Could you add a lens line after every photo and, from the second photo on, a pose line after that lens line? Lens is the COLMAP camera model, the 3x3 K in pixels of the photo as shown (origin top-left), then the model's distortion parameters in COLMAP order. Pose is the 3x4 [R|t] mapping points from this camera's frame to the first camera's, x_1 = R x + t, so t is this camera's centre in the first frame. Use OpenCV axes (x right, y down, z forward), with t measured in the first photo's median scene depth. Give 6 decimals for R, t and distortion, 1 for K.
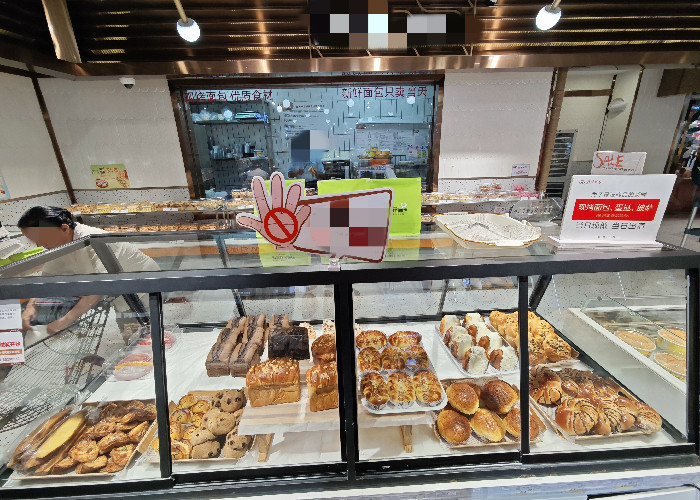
lens RADIAL K [[289.6, 0, 349.7], [0, 289.6, 244.3], [0, 0, 1]] dist [-0.002359, 0.000057]
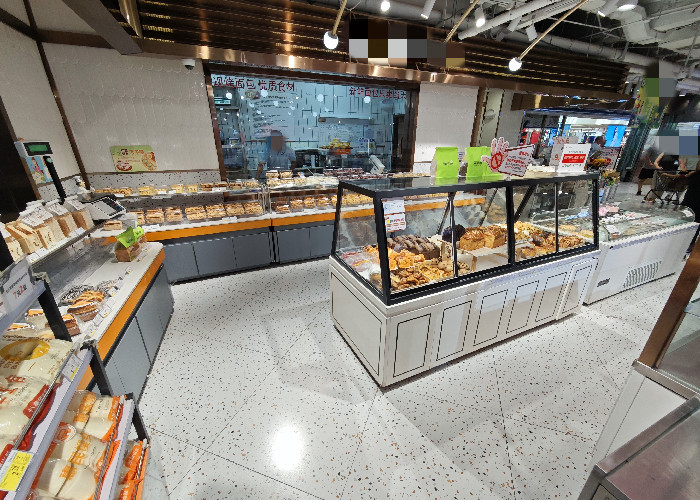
lens RADIAL K [[289.6, 0, 348.9], [0, 289.6, 255.5], [0, 0, 1]] dist [-0.002359, 0.000057]
pose [[0.914581, -0.126983, 0.383950, -0.581704], [0.111632, 0.991807, 0.062108, 0.102410], [-0.388691, -0.013941, 0.921263, -0.160139]]
